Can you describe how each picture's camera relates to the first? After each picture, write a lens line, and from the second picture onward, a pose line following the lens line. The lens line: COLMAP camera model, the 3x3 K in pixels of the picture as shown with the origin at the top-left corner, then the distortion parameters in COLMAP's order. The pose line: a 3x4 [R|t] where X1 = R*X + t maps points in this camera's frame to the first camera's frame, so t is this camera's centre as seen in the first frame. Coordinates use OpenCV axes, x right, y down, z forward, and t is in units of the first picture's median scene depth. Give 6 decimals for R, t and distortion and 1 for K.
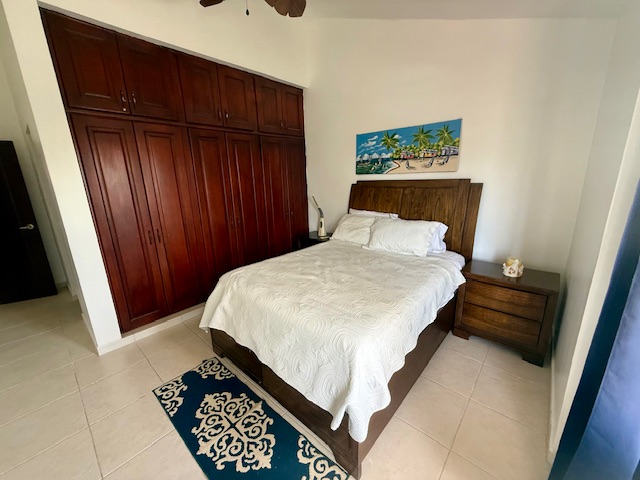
lens RADIAL K [[255.1, 0, 319.8], [0, 255.1, 238.8], [0, 0, 1]] dist [0.001952, 0.000034]
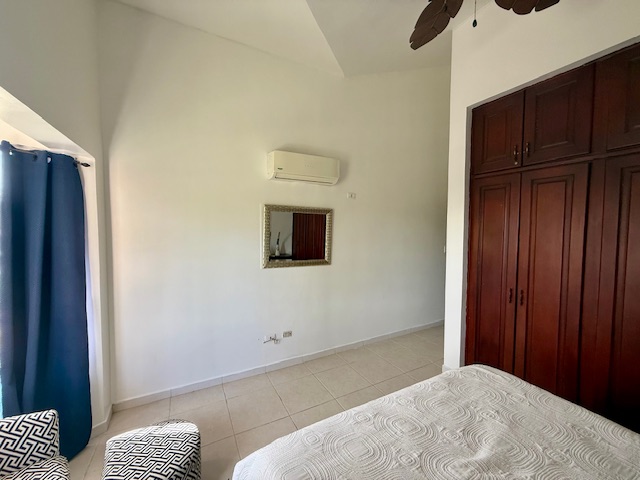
lens RADIAL K [[255.1, 0, 319.4], [0, 255.1, 239.7], [0, 0, 1]] dist [0.001952, 0.000034]
pose [[-0.354374, 0.067573, -0.932659, 0.424697], [-0.225998, 0.961630, 0.155543, -0.199290], [0.907383, 0.265899, -0.325505, 0.694686]]
